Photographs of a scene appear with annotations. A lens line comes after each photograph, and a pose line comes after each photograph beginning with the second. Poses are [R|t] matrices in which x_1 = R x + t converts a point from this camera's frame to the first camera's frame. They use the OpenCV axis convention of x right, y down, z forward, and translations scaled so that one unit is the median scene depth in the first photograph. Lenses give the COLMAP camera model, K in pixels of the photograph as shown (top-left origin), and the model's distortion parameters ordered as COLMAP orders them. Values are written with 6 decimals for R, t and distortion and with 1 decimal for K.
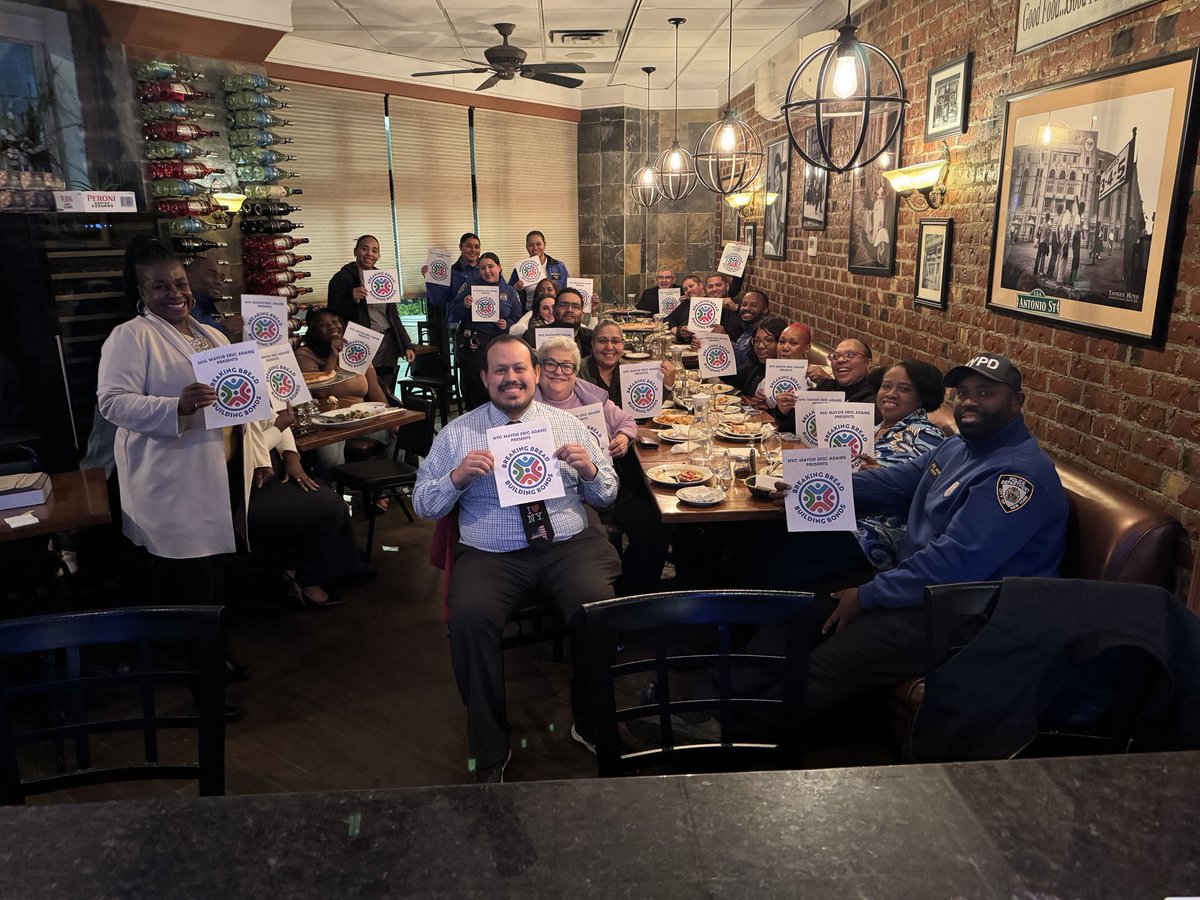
lens RADIAL K [[845.0, 0, 601.6], [0, 845.0, 450.2], [0, 0, 1]] dist [-0.004703, -0.002931]
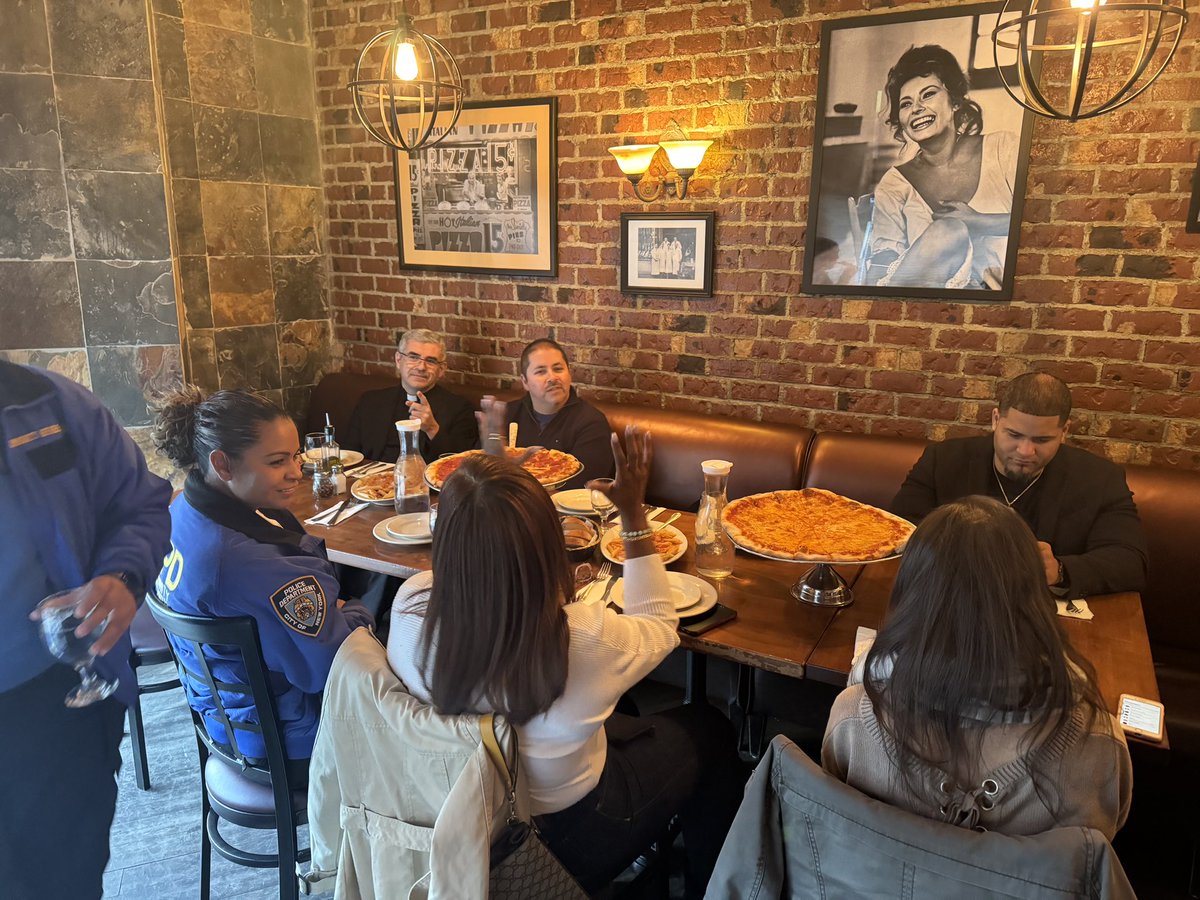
lens RADIAL K [[845.0, 0, 601.1], [0, 845.0, 445.5], [0, 0, 1]] dist [-0.004703, -0.002931]
pose [[0.499632, -0.184231, 0.846420, -0.193040], [0.190327, 0.976592, 0.100216, -0.165546], [-0.845070, 0.111025, 0.523001, 0.660887]]
